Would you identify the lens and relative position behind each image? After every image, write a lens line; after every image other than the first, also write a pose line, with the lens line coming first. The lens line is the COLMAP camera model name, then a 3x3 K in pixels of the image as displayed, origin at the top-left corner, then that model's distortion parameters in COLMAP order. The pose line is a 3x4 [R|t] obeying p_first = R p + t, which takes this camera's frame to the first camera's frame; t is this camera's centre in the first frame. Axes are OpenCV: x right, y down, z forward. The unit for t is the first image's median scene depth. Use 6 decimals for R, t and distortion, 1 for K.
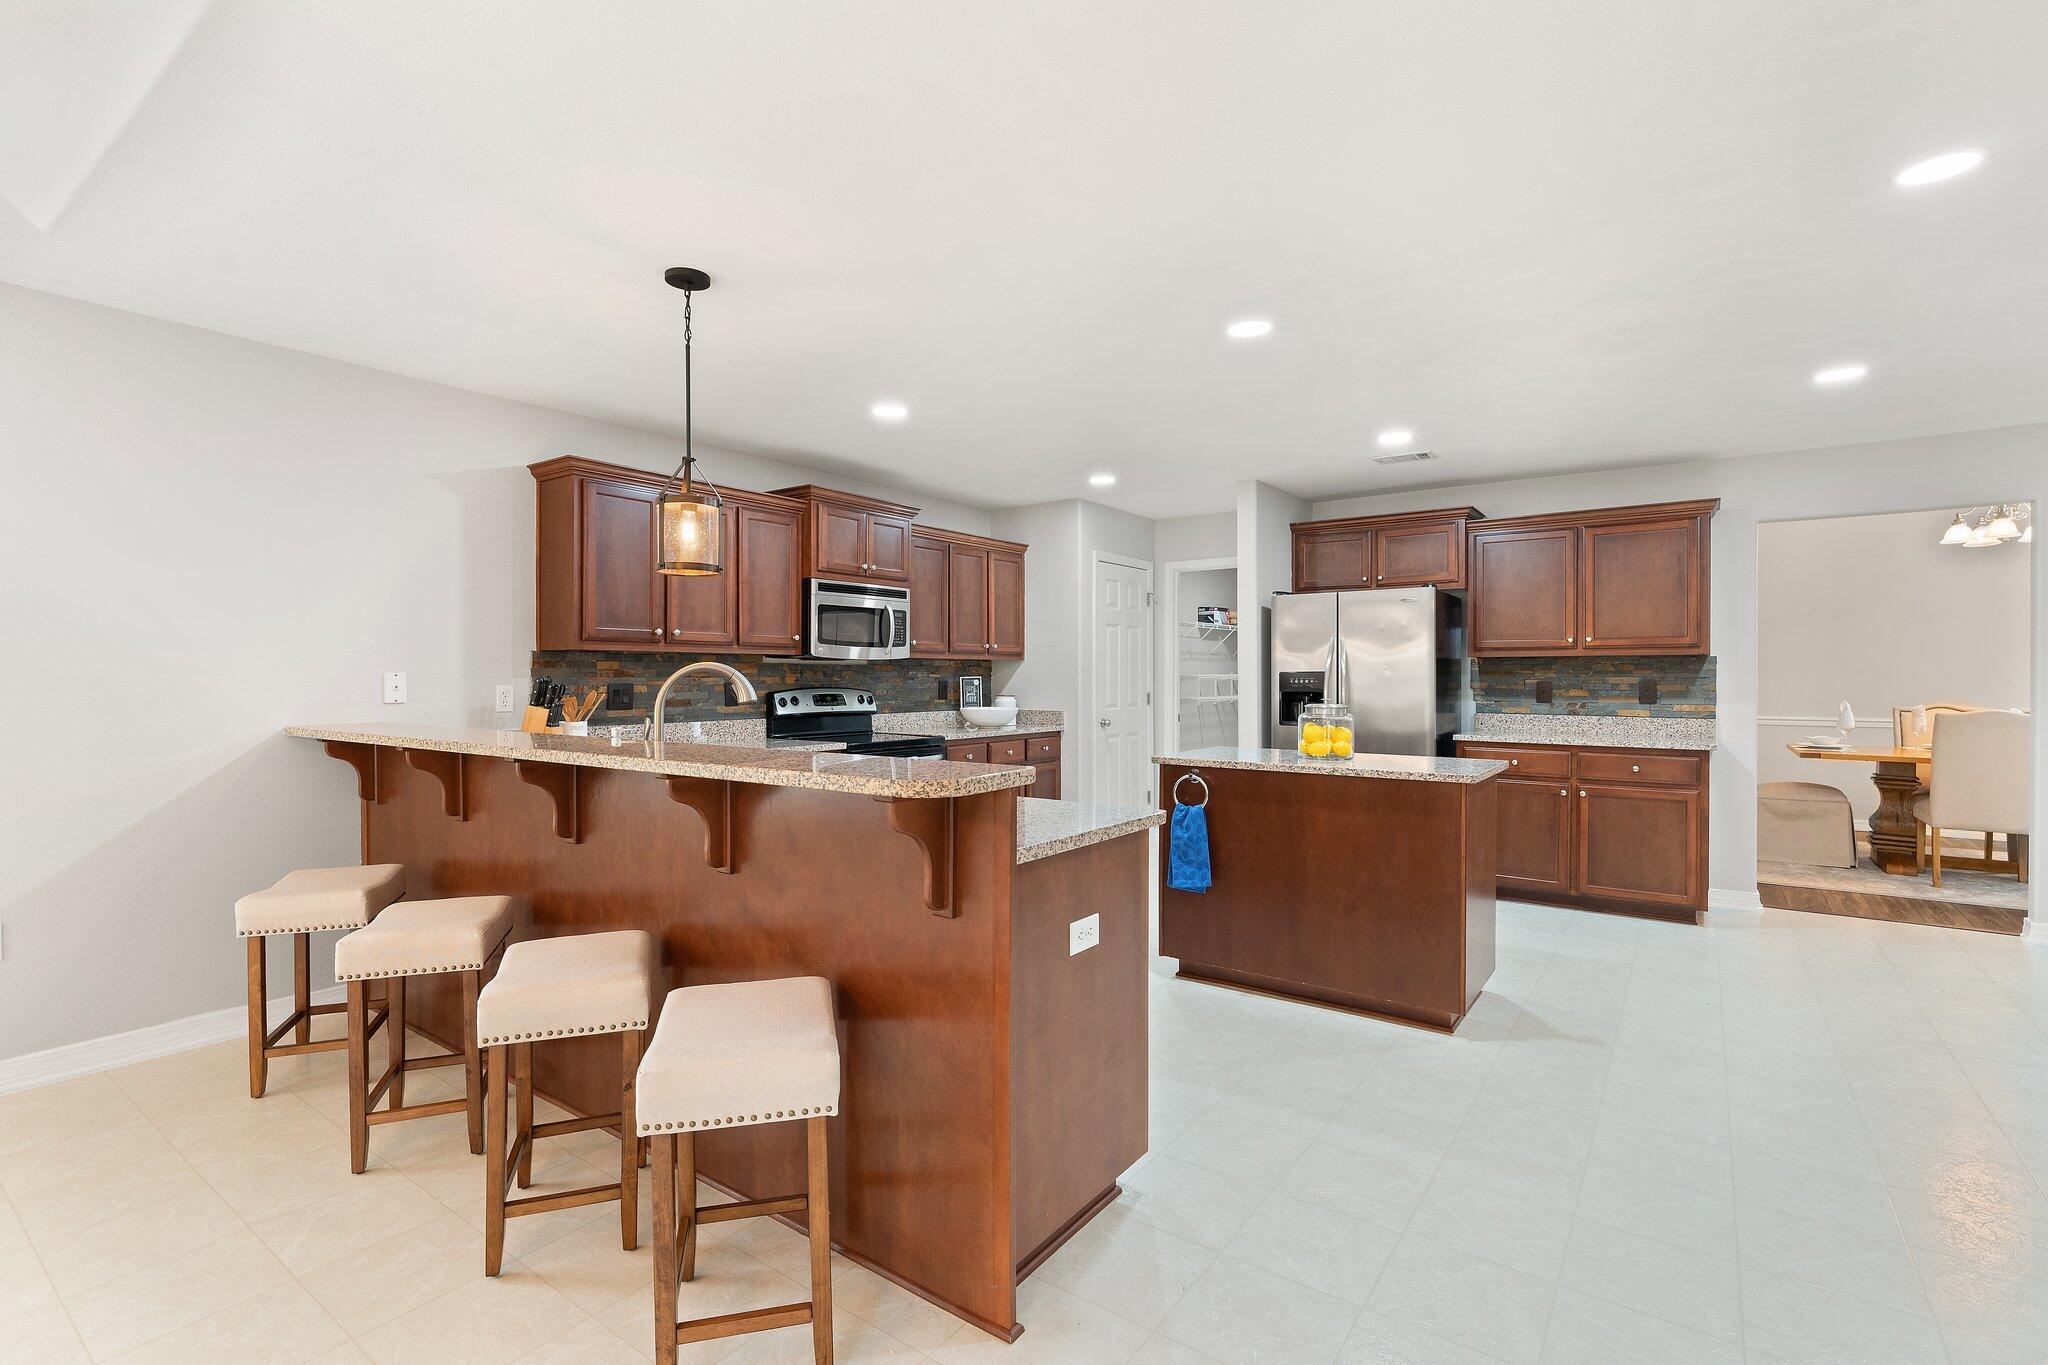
lens RADIAL K [[934.6, 0, 1026.0], [0, 934.6, 679.2], [0, 0, 1]] dist [0.009117, 0.000100]
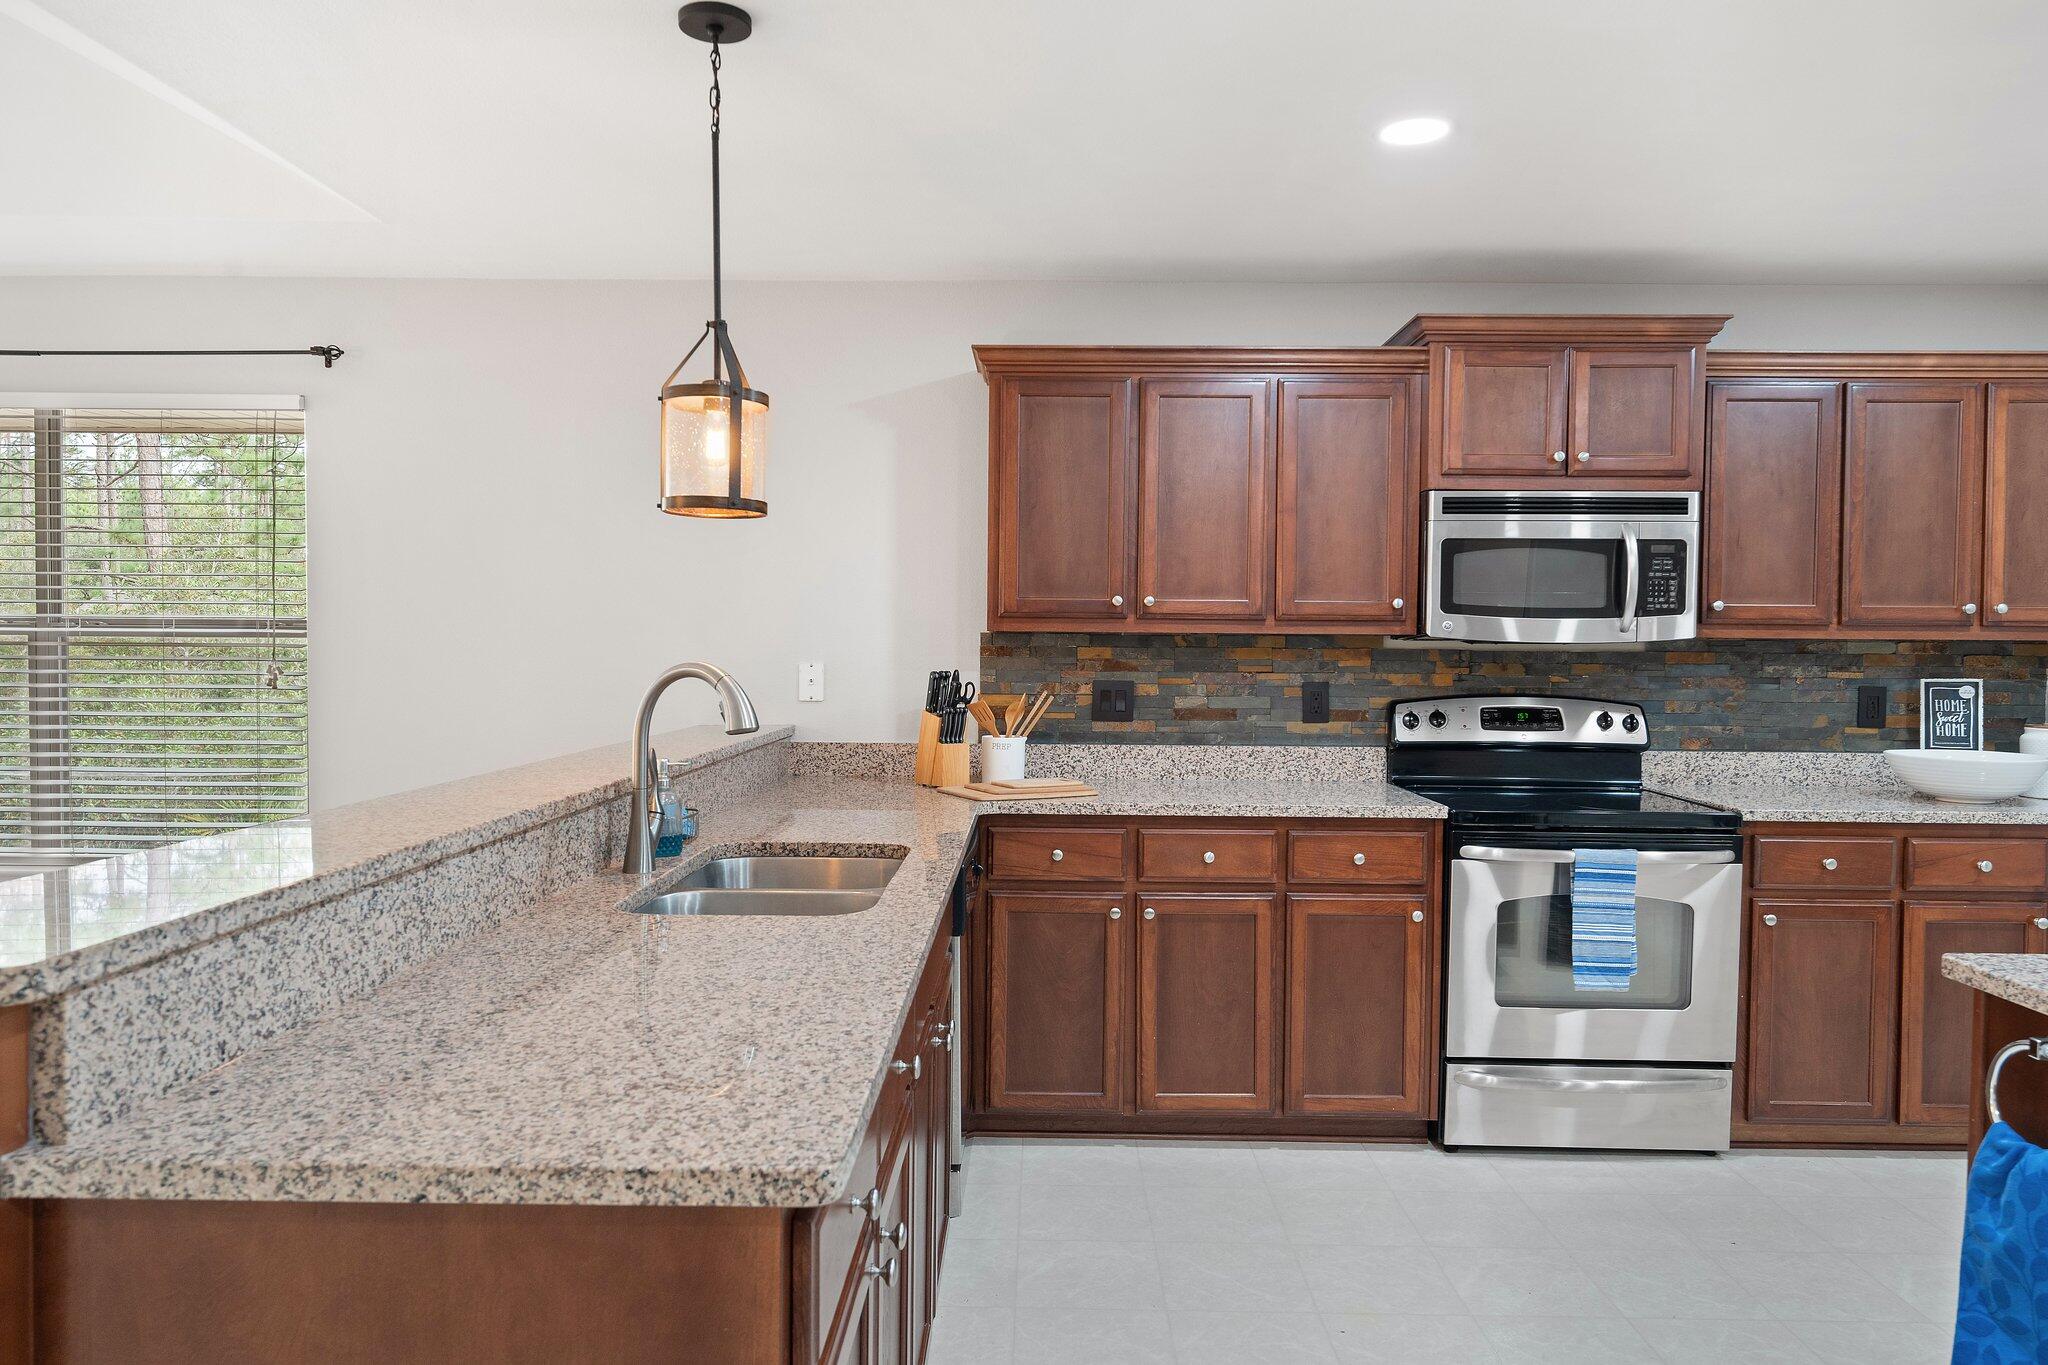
lens RADIAL K [[1326.0, 0, 1026.8], [0, 1326.0, 686.8], [0, 0, 1]] dist [0.003969, -0.001087]
pose [[0.575836, 0.031115, -0.816973, 0.245453], [-0.011607, 0.999486, 0.029886, -0.015554], [0.817483, -0.007727, 0.575901, 0.357923]]
